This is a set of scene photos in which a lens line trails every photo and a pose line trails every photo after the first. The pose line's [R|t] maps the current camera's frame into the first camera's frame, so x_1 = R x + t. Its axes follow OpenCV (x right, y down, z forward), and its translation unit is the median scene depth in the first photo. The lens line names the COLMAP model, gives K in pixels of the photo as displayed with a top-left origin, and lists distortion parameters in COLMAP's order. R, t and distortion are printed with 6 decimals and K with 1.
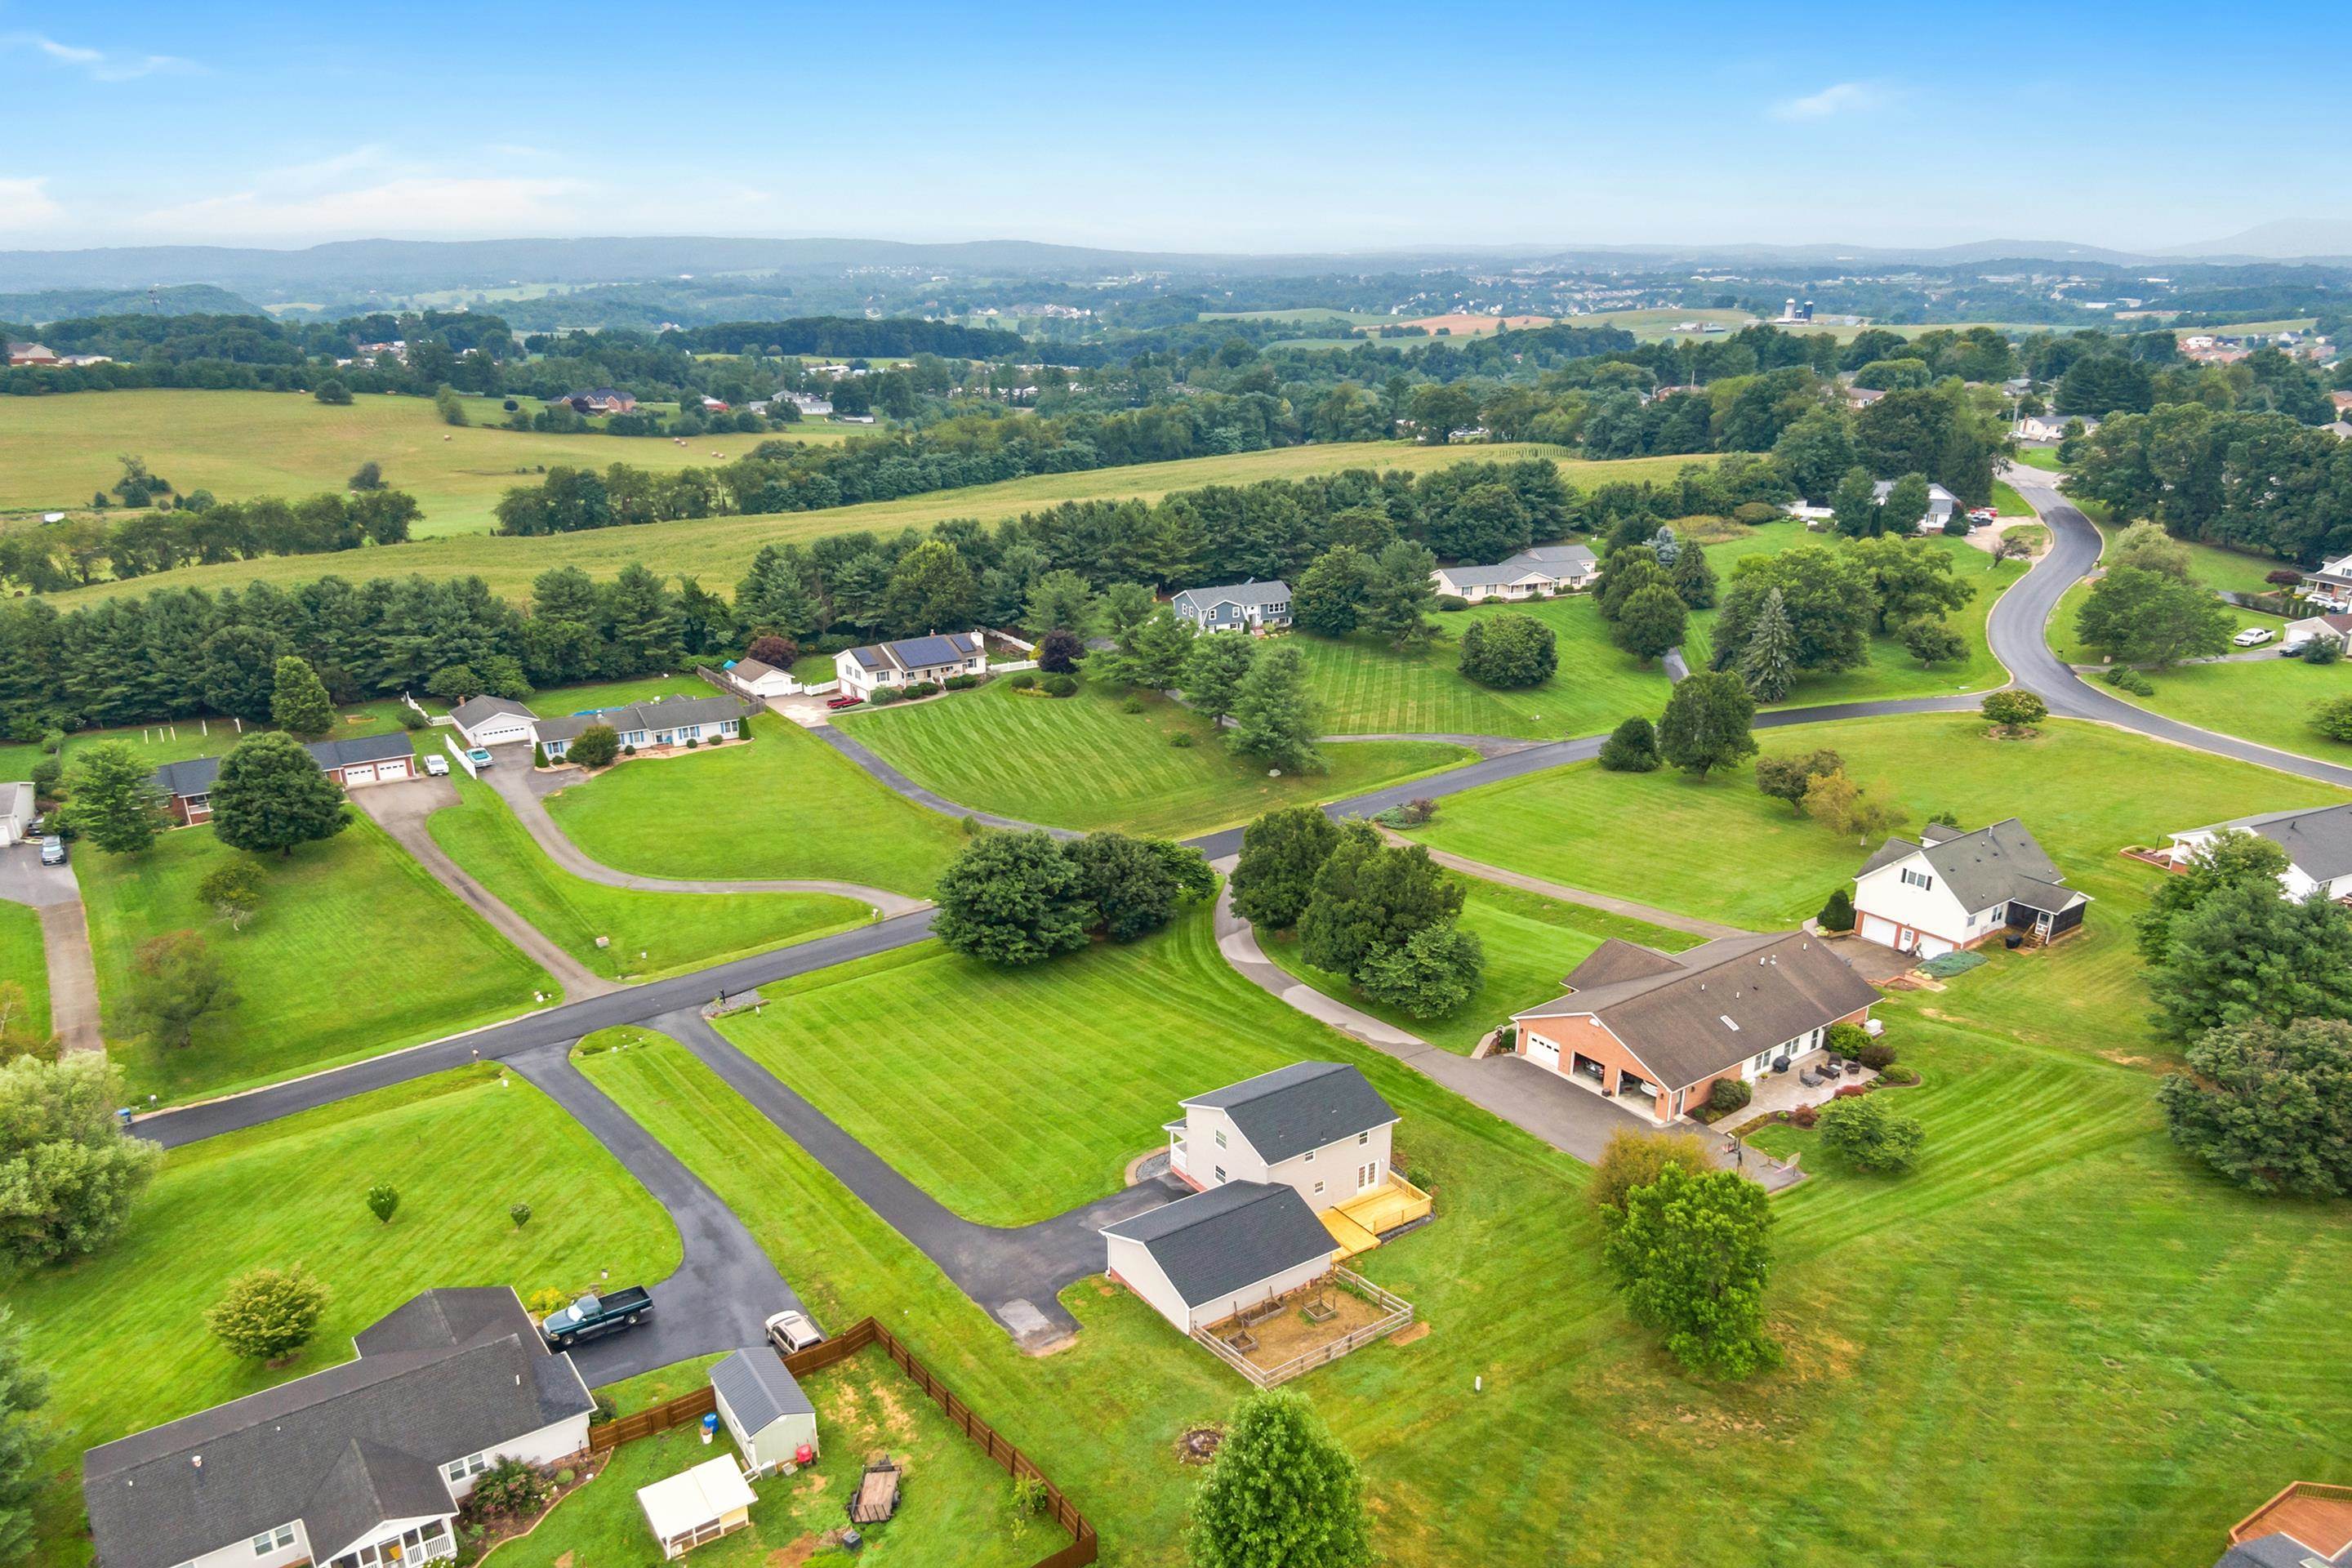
lens RADIAL K [[1550.7, 0, 1176.0], [0, 1550.7, 784.0], [0, 0, 1]] dist [0.030145, -0.049404]
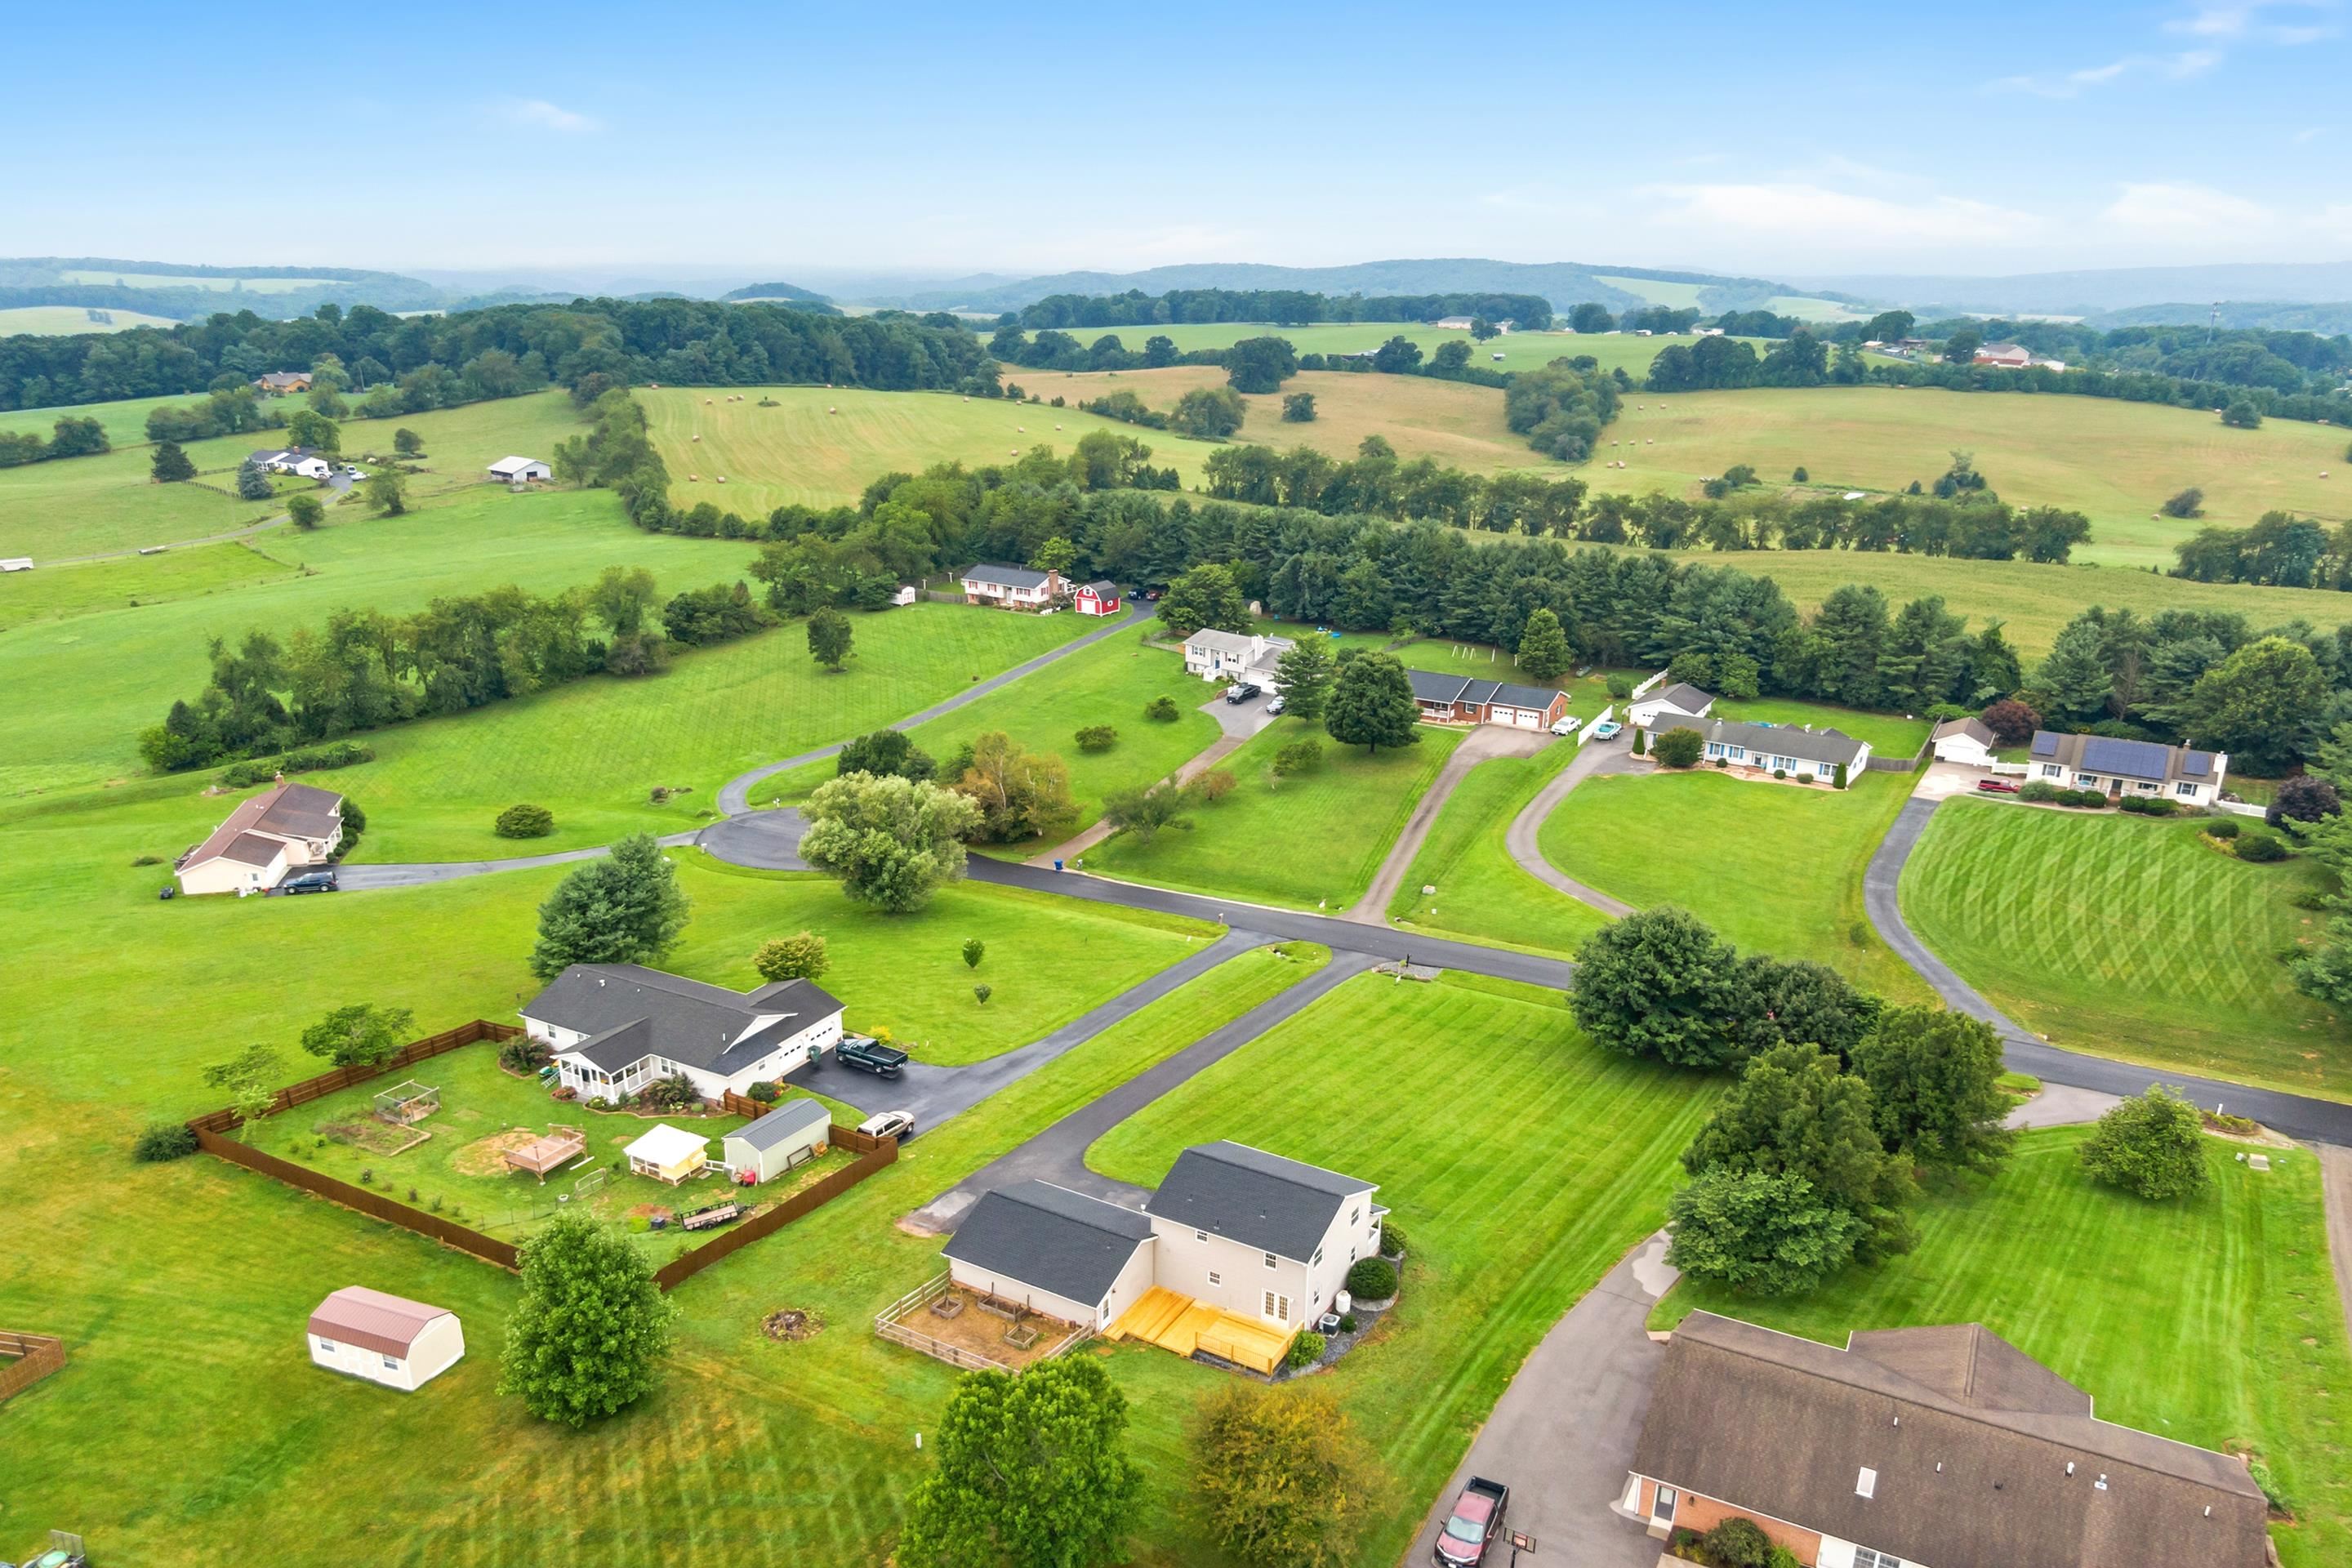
lens RADIAL K [[1550.7, 0, 1176.0], [0, 1550.7, 784.0], [0, 0, 1]] dist [0.030145, -0.049404]
pose [[0.498191, 0.284838, -0.818946, 0.407100], [-0.290730, 0.944700, 0.151717, -0.080830], [0.816873, 0.162508, 0.553452, 0.231288]]
